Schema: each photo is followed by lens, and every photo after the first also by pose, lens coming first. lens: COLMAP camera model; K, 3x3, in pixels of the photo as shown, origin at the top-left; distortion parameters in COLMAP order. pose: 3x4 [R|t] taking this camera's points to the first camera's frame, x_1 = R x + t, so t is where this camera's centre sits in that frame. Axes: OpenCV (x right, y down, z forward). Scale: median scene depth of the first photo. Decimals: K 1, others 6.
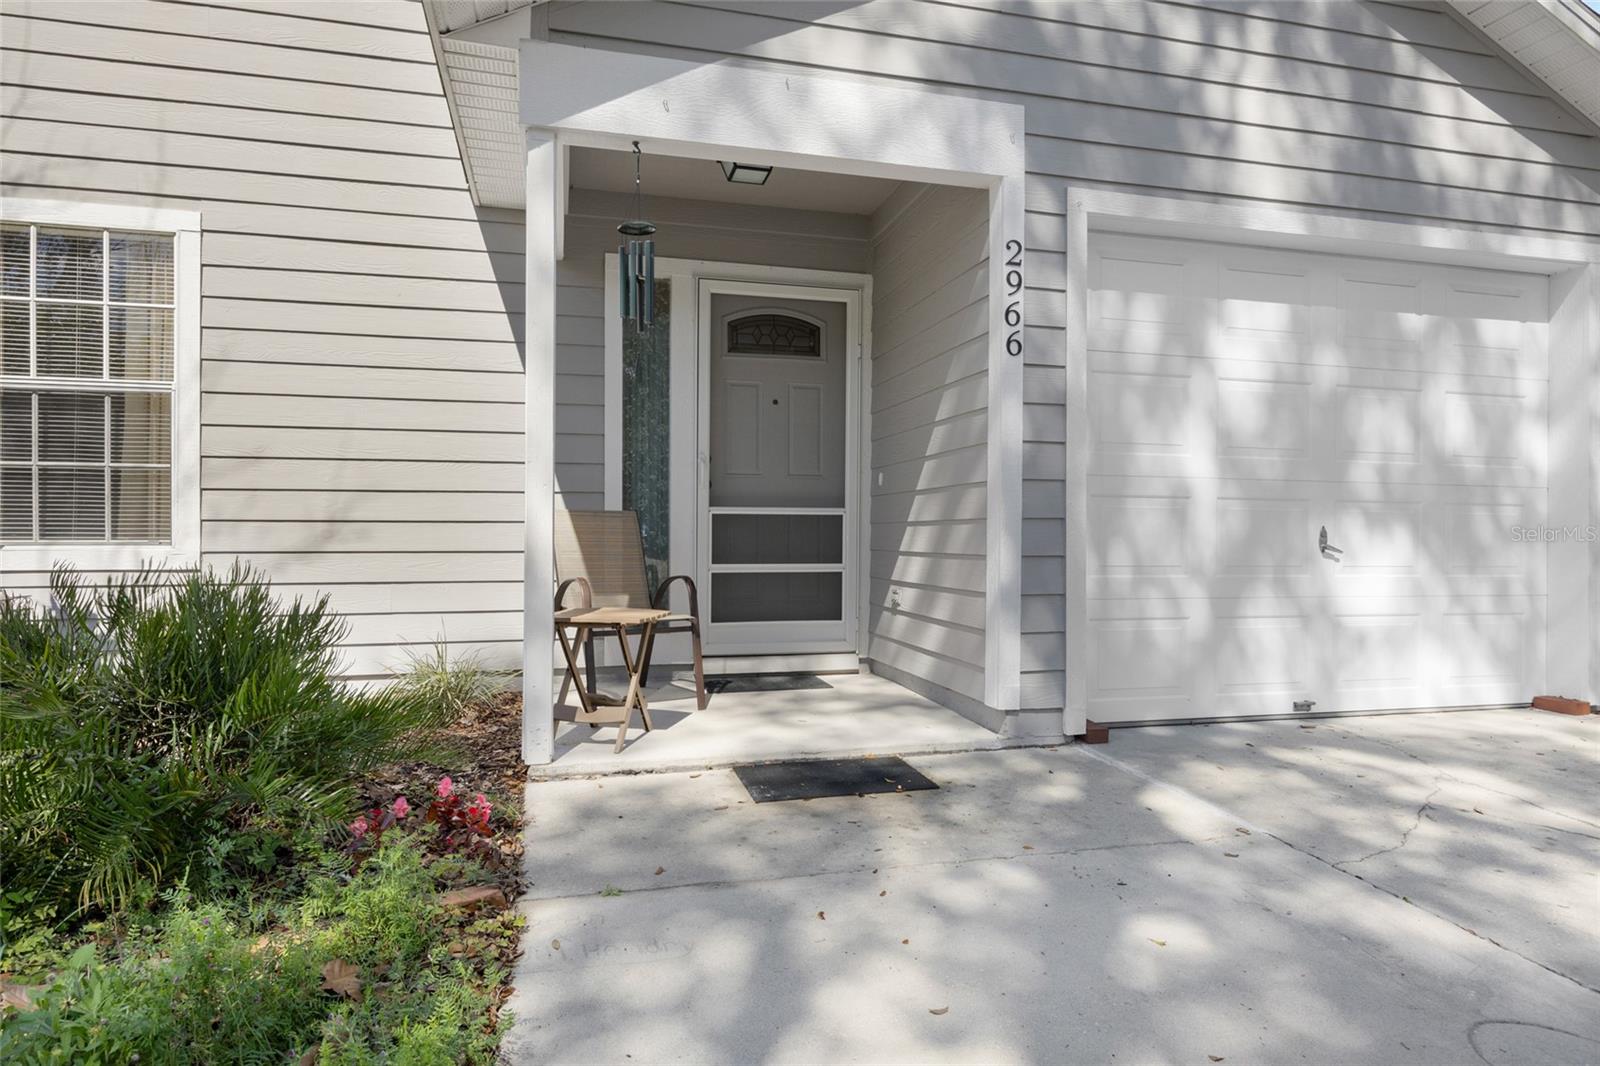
lens RADIAL K [[916.2, 0, 803.7], [0, 916.2, 549.1], [0, 0, 1]] dist [0.003242, 0.000769]
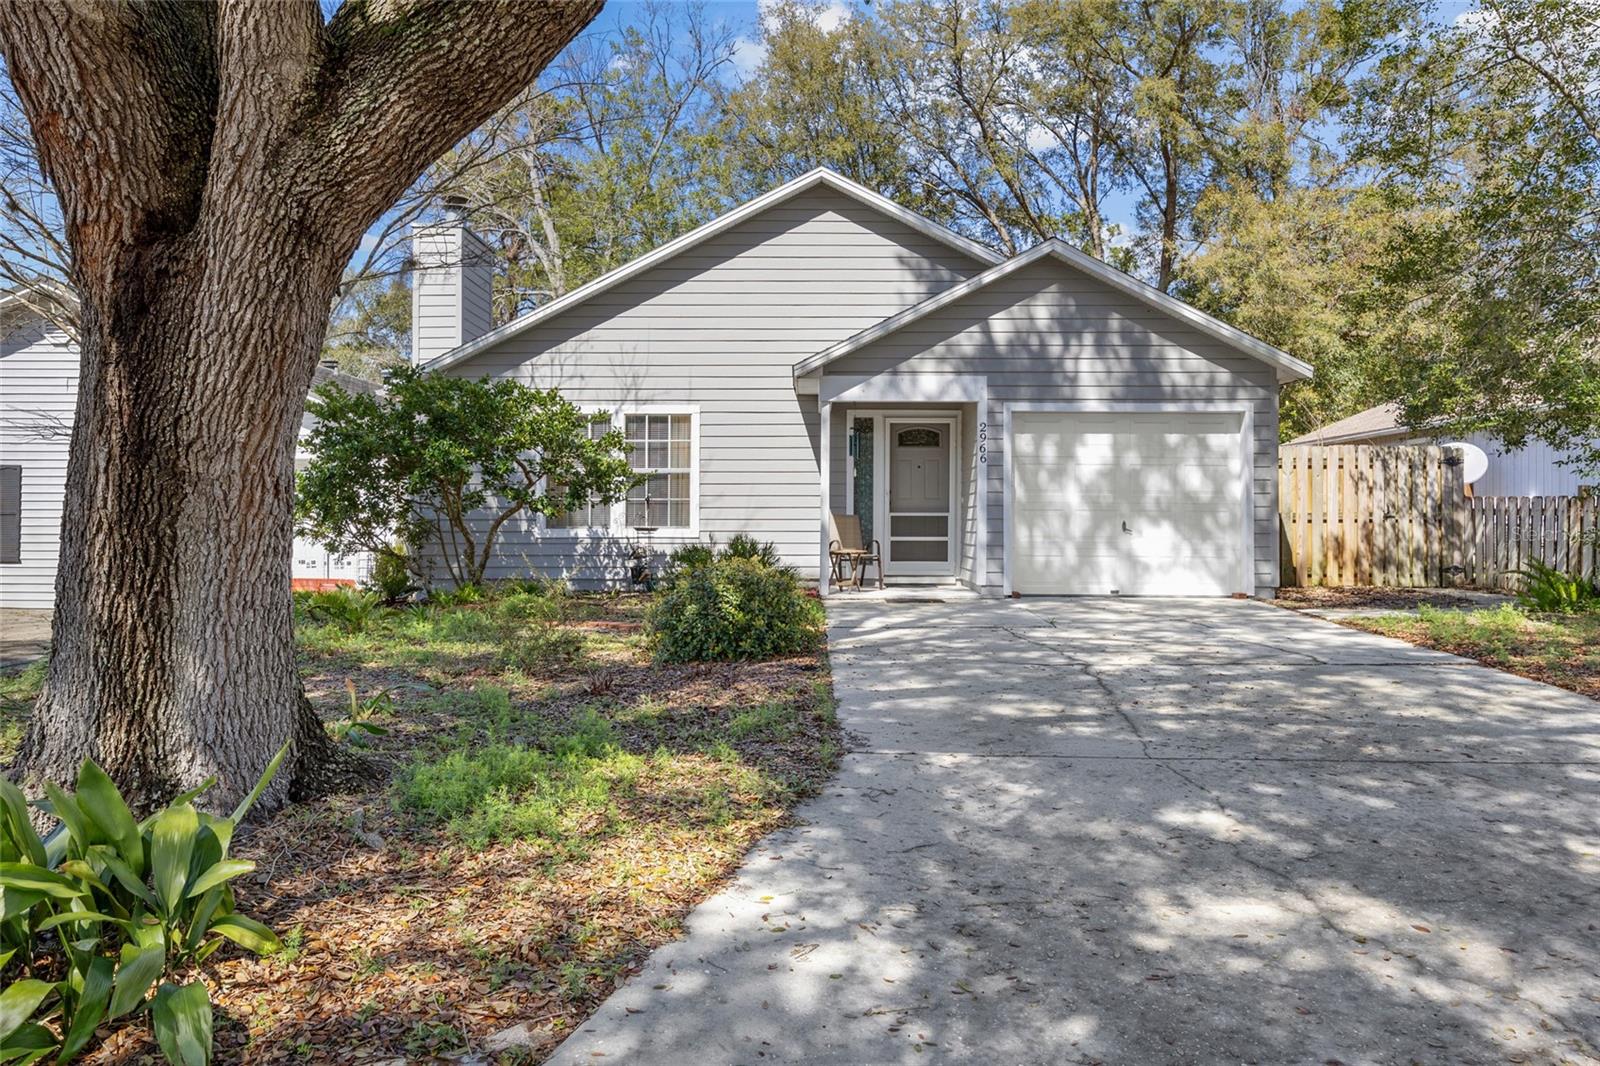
lens RADIAL K [[990.4, 0, 792.9], [0, 990.4, 514.3], [0, 0, 1]] dist [0.002941, 0.000166]
pose [[0.968589, -0.003590, -0.248640, 0.341954], [-0.002059, 0.999746, -0.022457, 0.018479], [0.248657, 0.022263, 0.968336, -1.814723]]
